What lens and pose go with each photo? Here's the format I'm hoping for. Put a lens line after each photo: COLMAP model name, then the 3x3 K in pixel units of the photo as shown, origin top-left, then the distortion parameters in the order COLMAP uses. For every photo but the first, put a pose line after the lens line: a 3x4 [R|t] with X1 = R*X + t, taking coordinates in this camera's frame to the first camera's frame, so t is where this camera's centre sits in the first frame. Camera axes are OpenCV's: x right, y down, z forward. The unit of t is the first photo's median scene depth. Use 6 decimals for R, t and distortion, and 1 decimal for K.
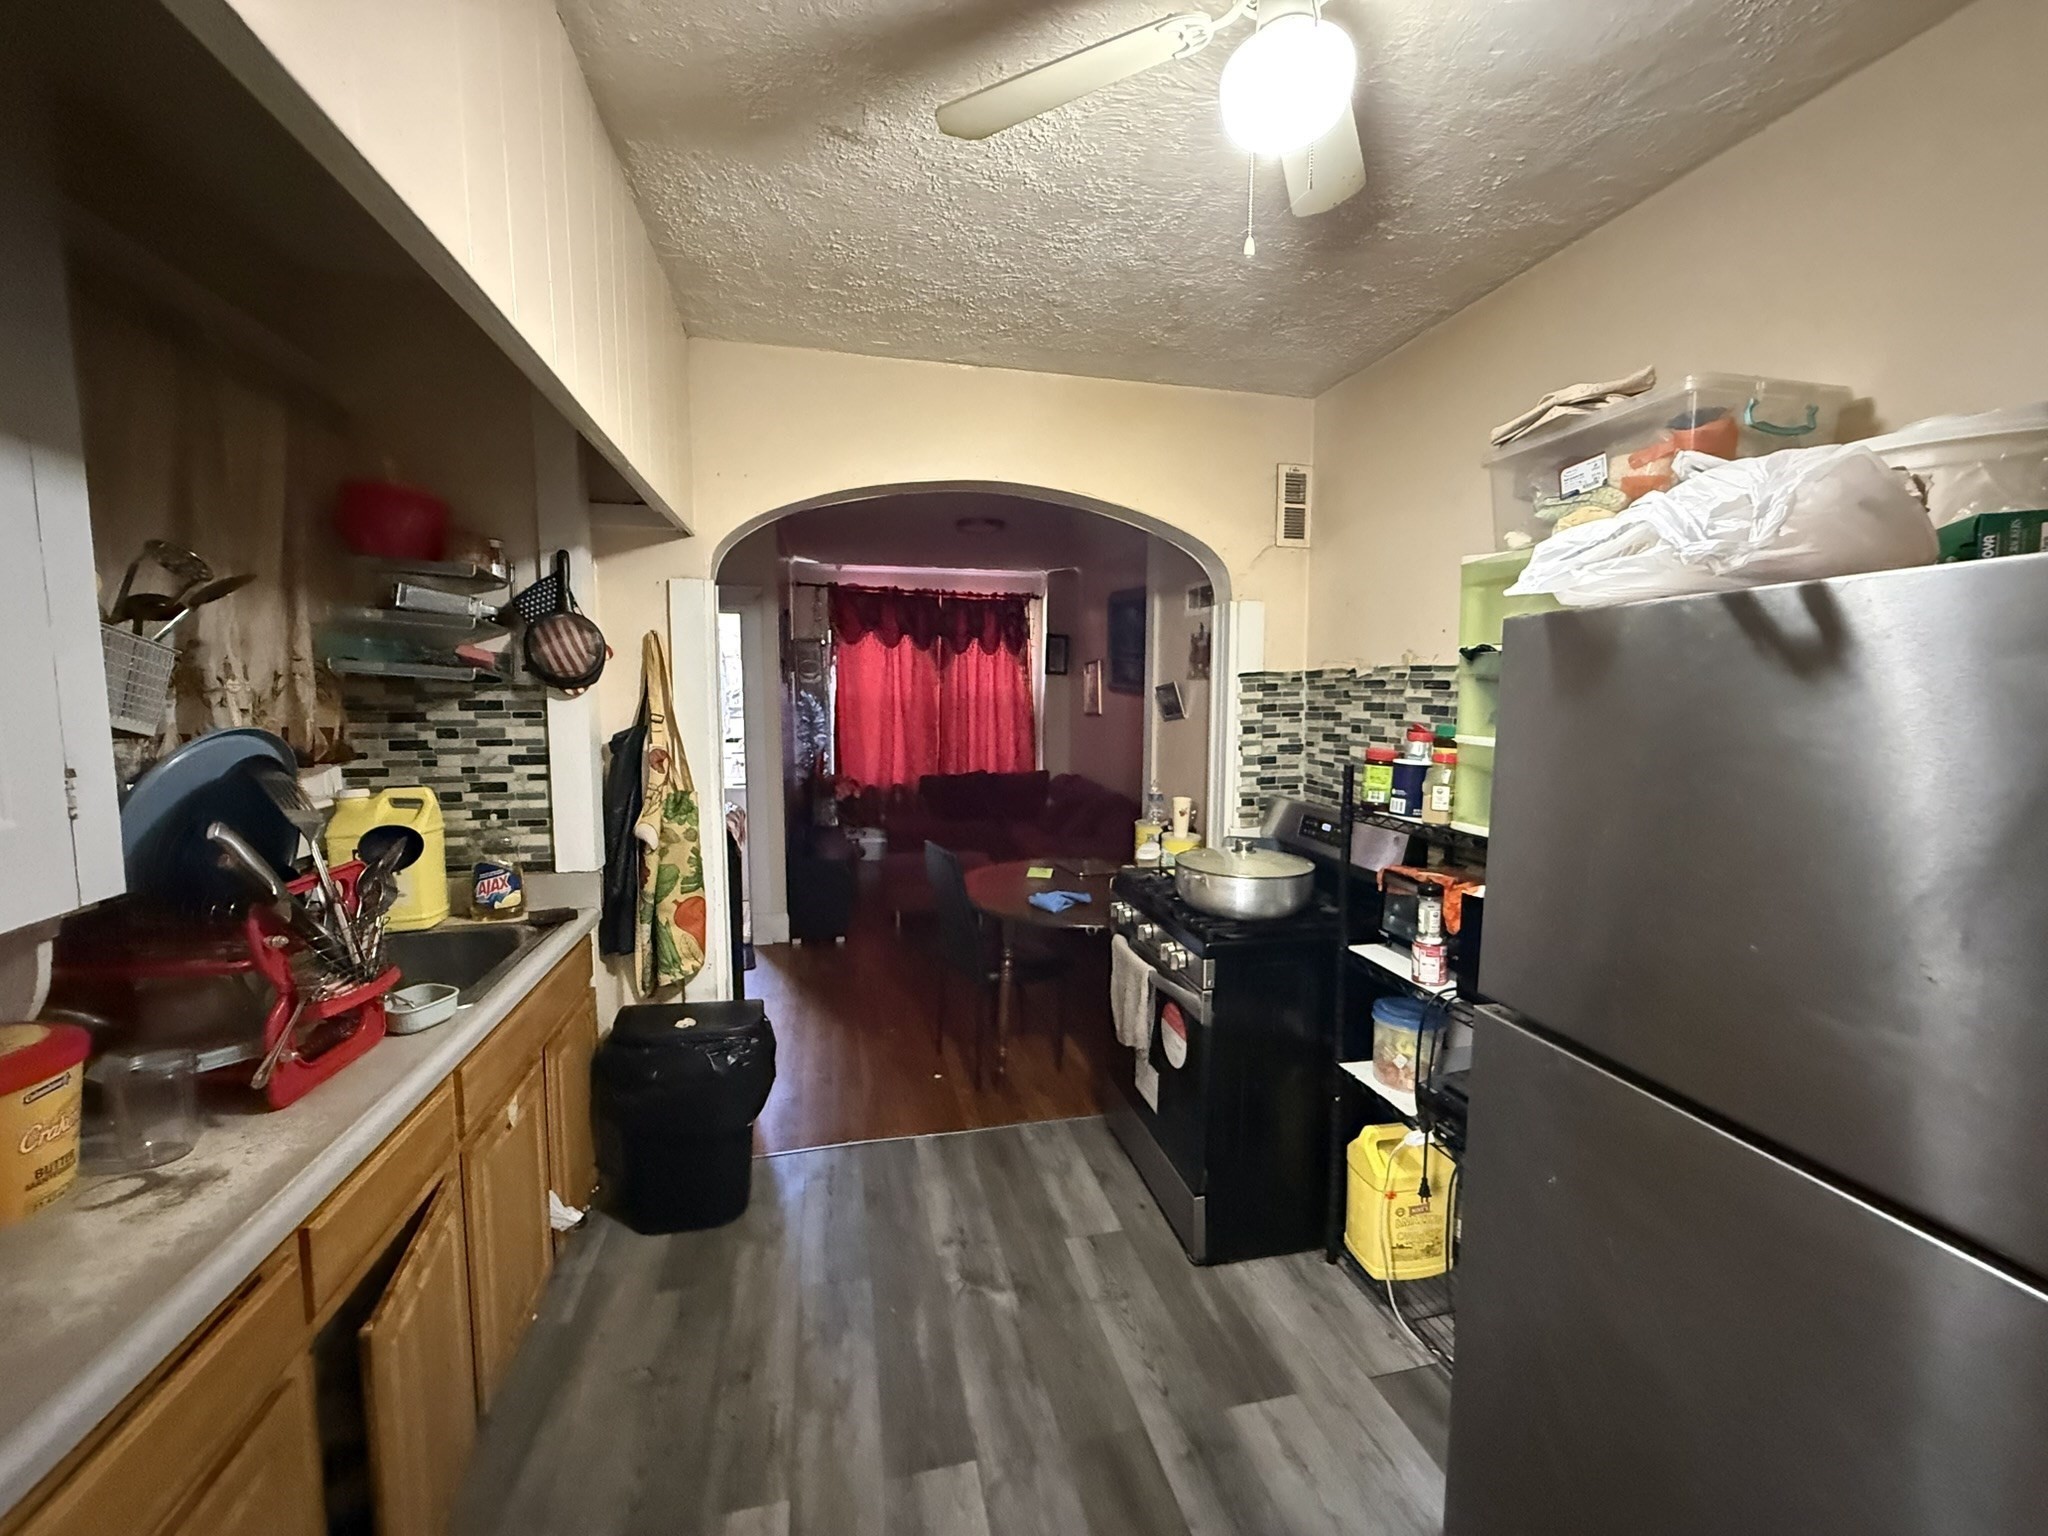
lens RADIAL K [[820.9, 0, 1021.5], [0, 820.9, 768.9], [0, 0, 1]] dist [-0.000575, -0.000345]
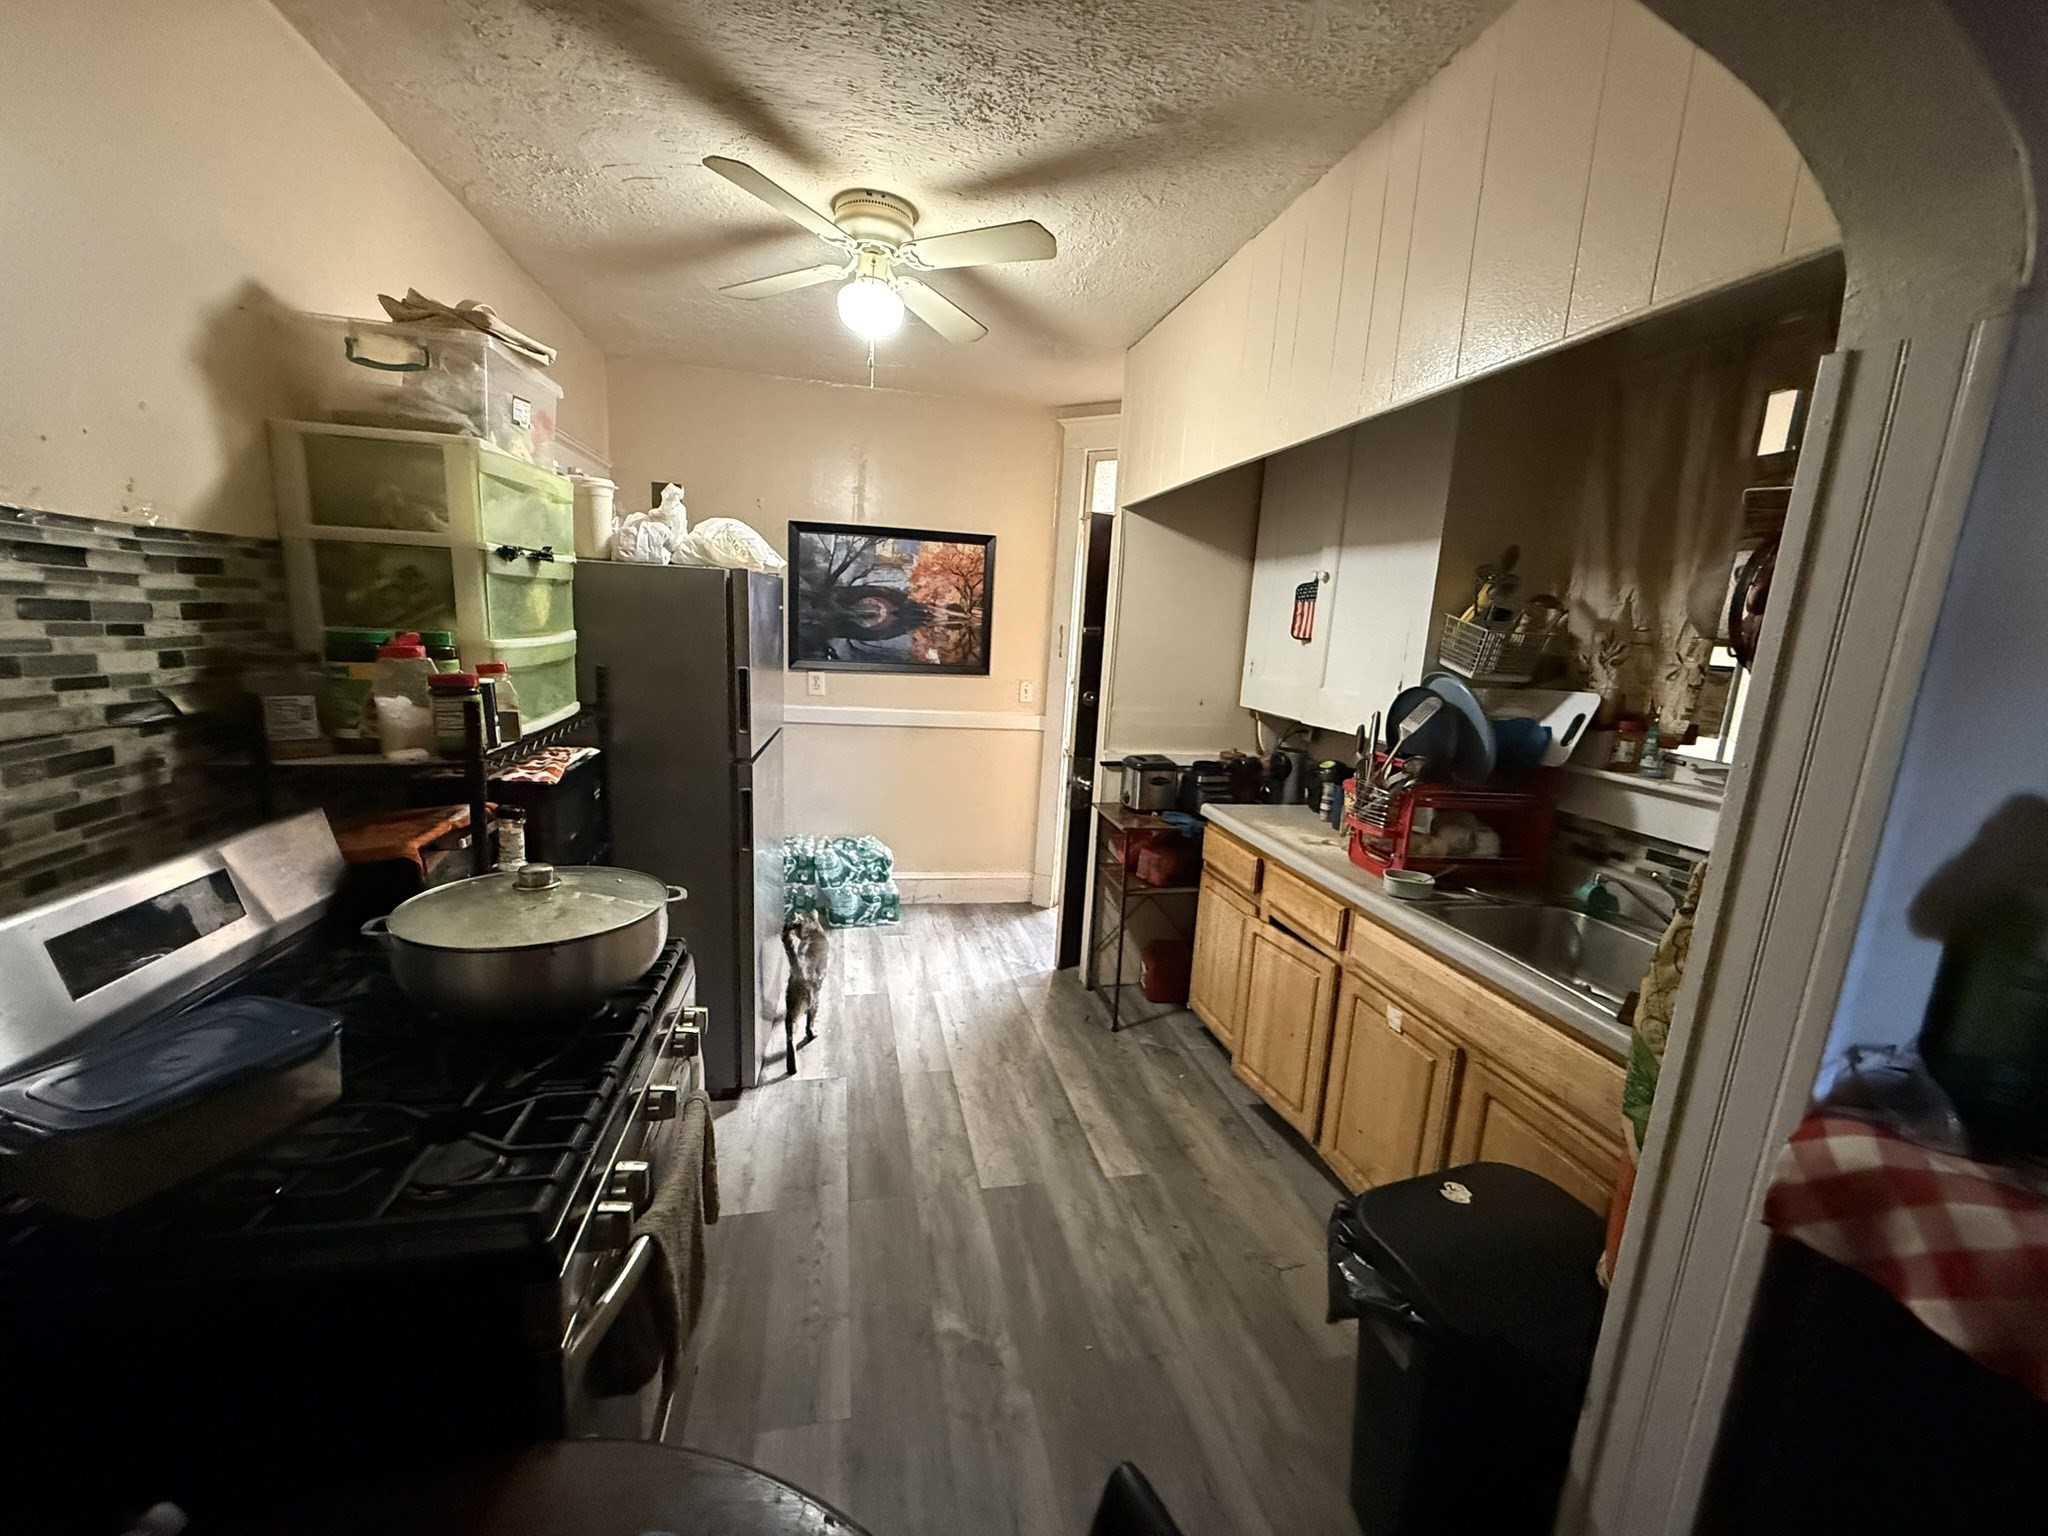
lens RADIAL K [[820.9, 0, 1024.0], [0, 820.9, 774.8], [0, 0, 1]] dist [-0.000575, -0.000345]
pose [[-0.997930, -0.064087, 0.005430, -0.060585], [-0.060059, 0.958750, 0.277834, -0.146135], [-0.023012, 0.276932, -0.960614, 1.471254]]
